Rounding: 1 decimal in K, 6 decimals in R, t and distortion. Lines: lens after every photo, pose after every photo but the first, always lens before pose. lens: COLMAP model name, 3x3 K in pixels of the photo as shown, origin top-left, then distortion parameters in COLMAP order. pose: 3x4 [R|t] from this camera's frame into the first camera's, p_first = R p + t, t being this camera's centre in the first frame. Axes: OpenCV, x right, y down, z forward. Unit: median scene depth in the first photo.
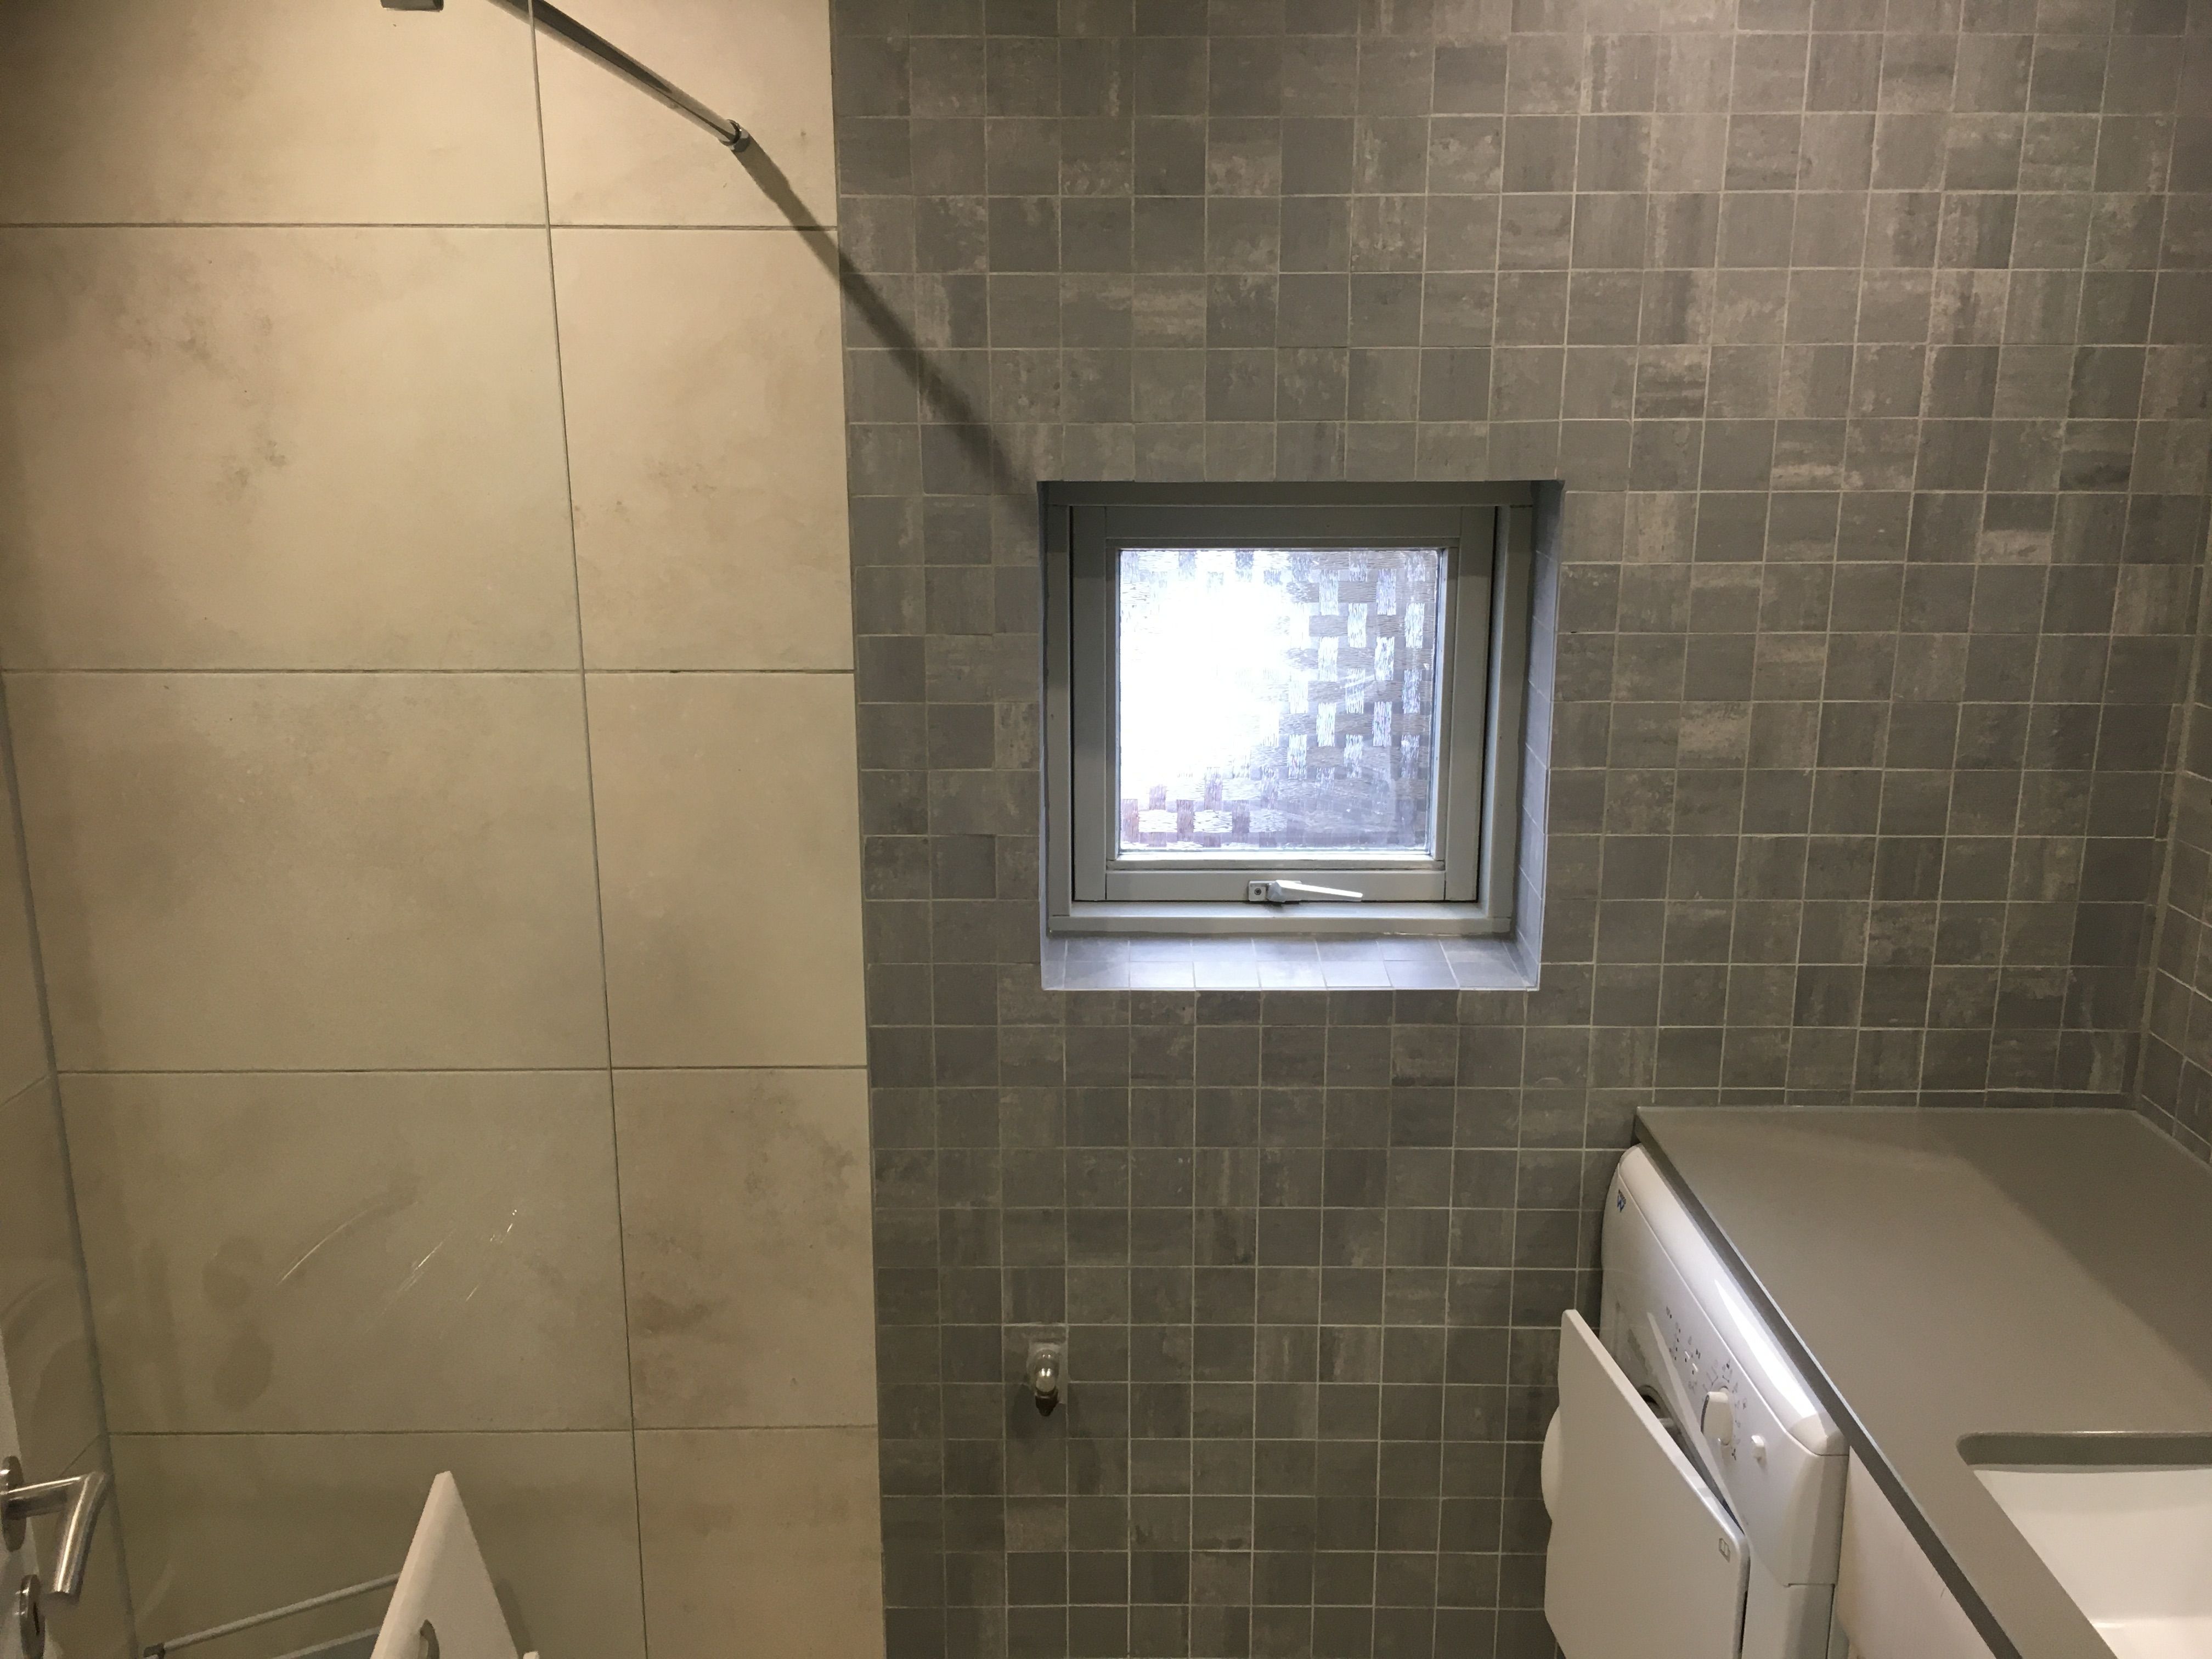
lens RADIAL K [[1879.3, 0, 1106.0], [0, 1879.3, 829.5], [0, 0, 1]] dist [0.096855, -0.129554]
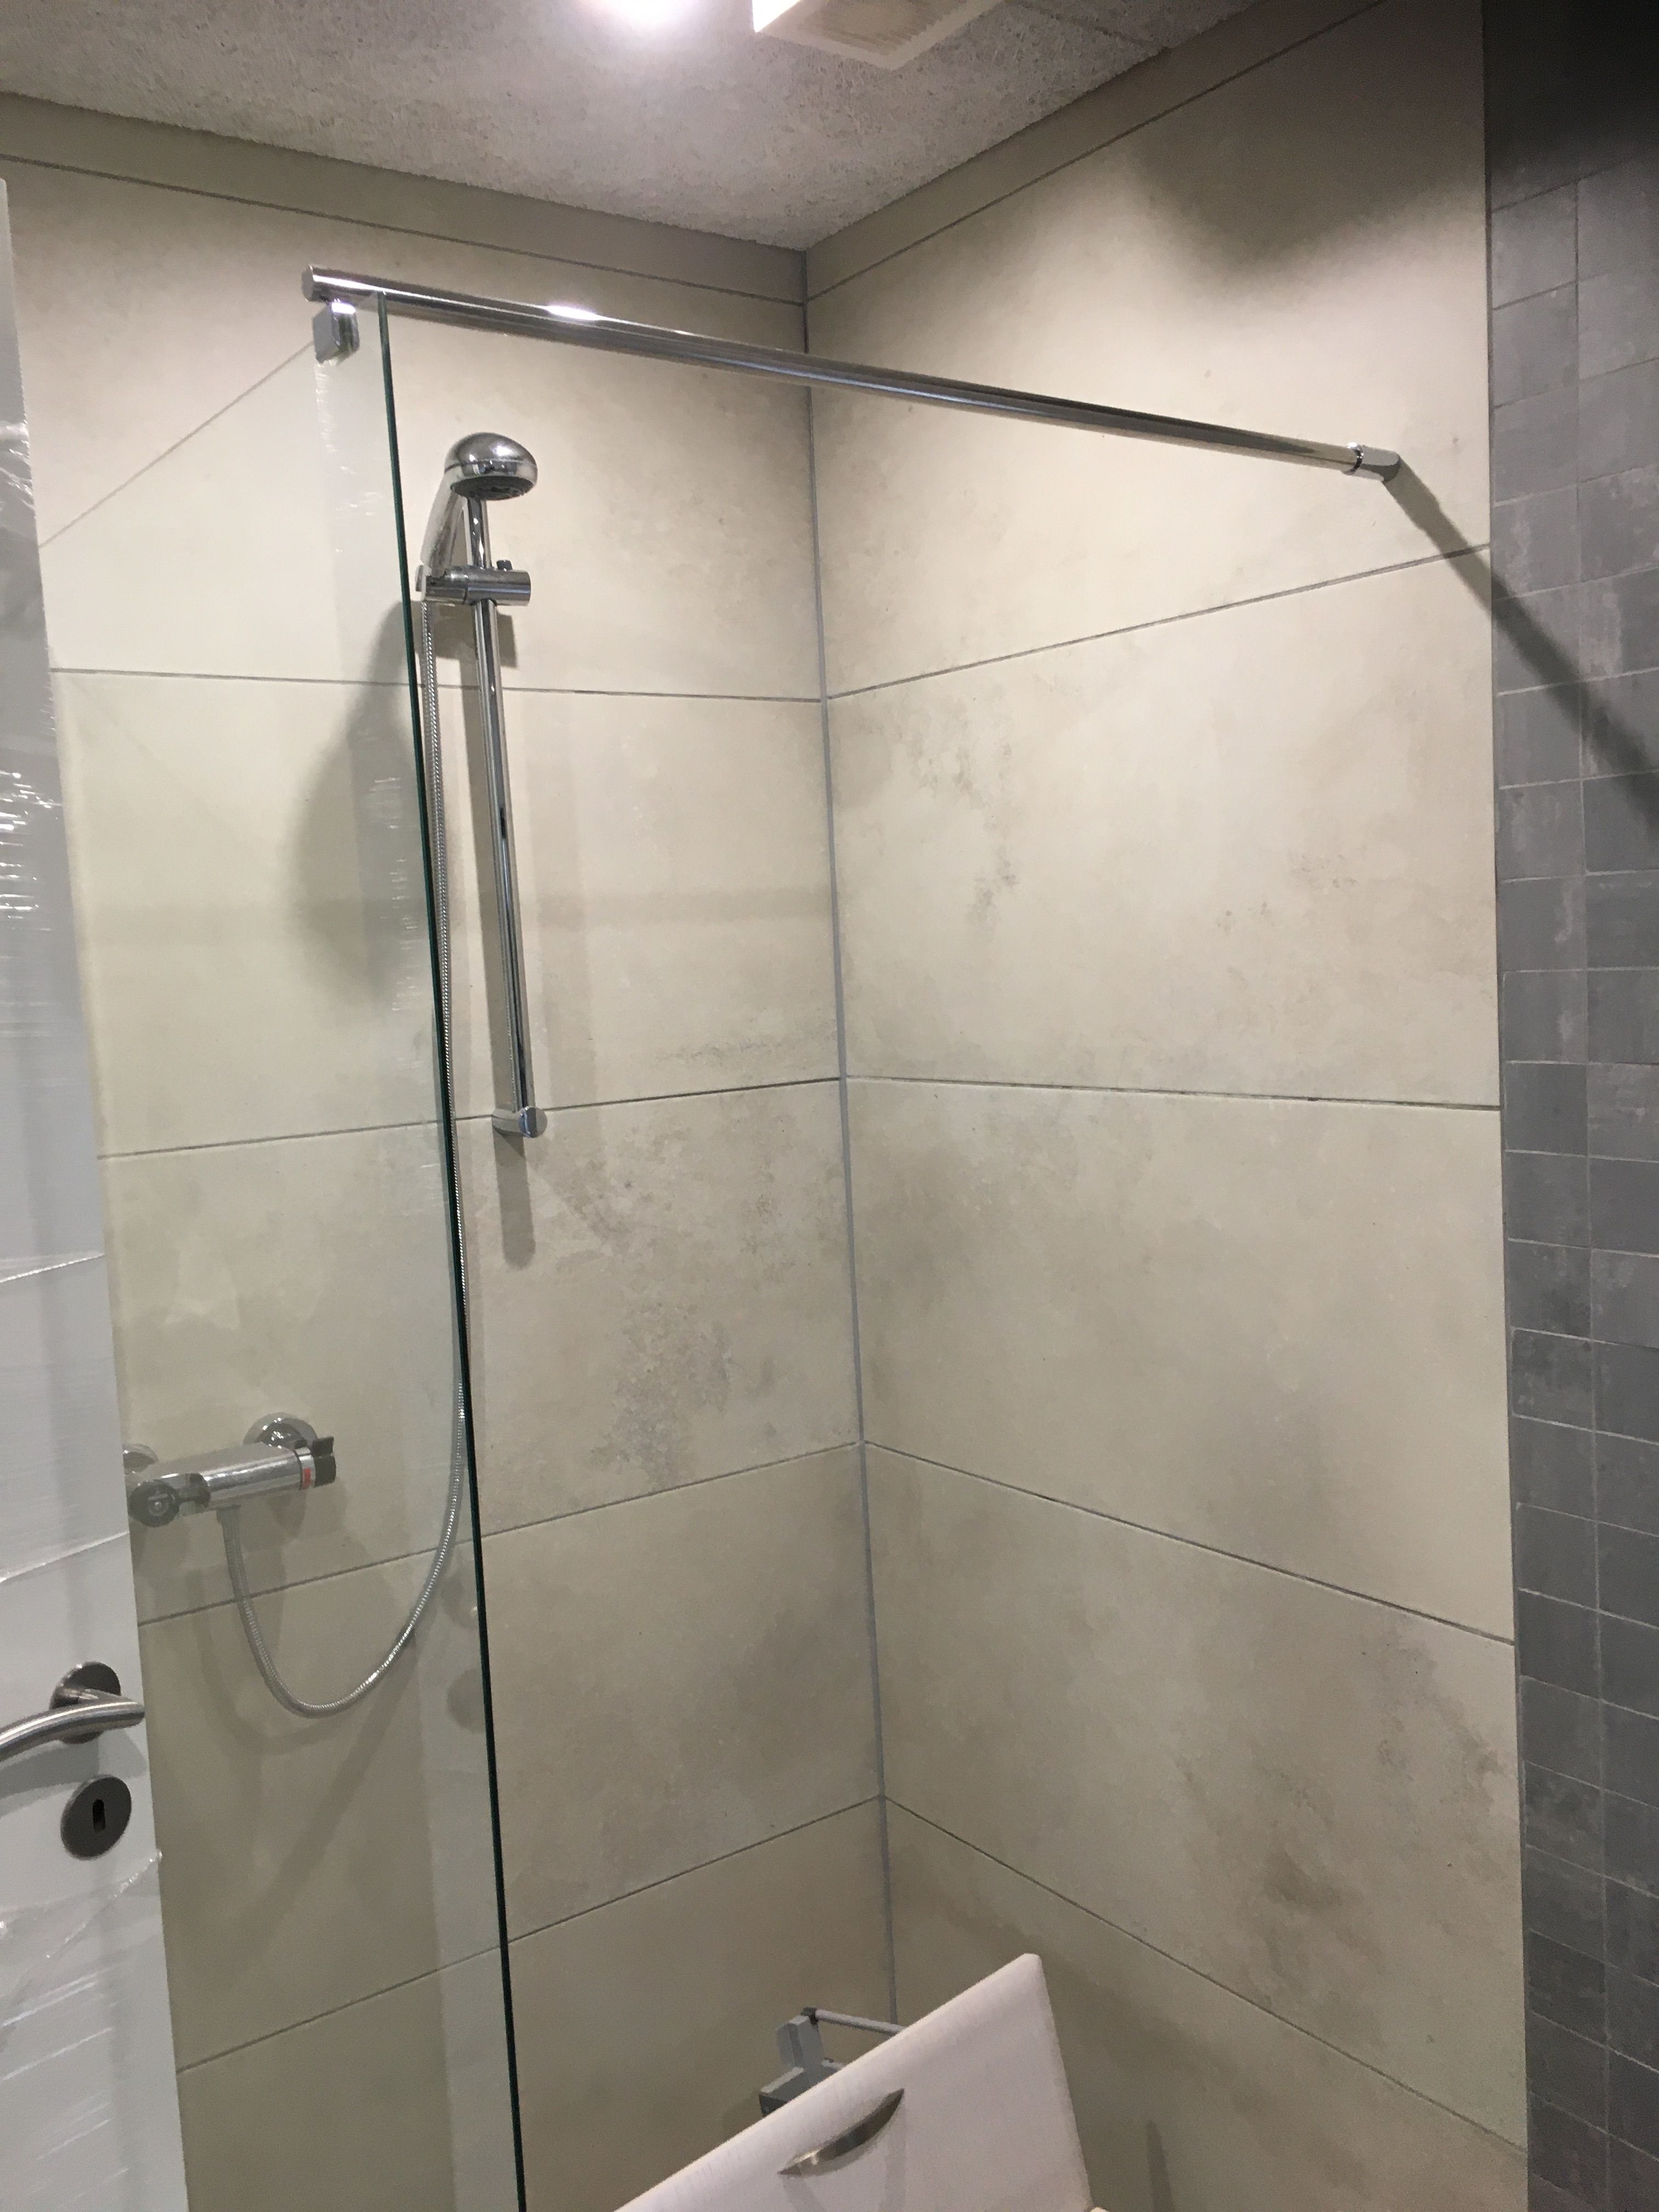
lens RADIAL K [[1879.3, 0, 829.5], [0, 1879.3, 1106.0], [0, 0, 1]] dist [0.096855, -0.129554]
pose [[0.593321, 0.044992, -0.803708, 0.324051], [-0.144001, 0.988263, -0.050982, -0.006402], [0.791981, 0.145983, 0.592836, 0.327758]]
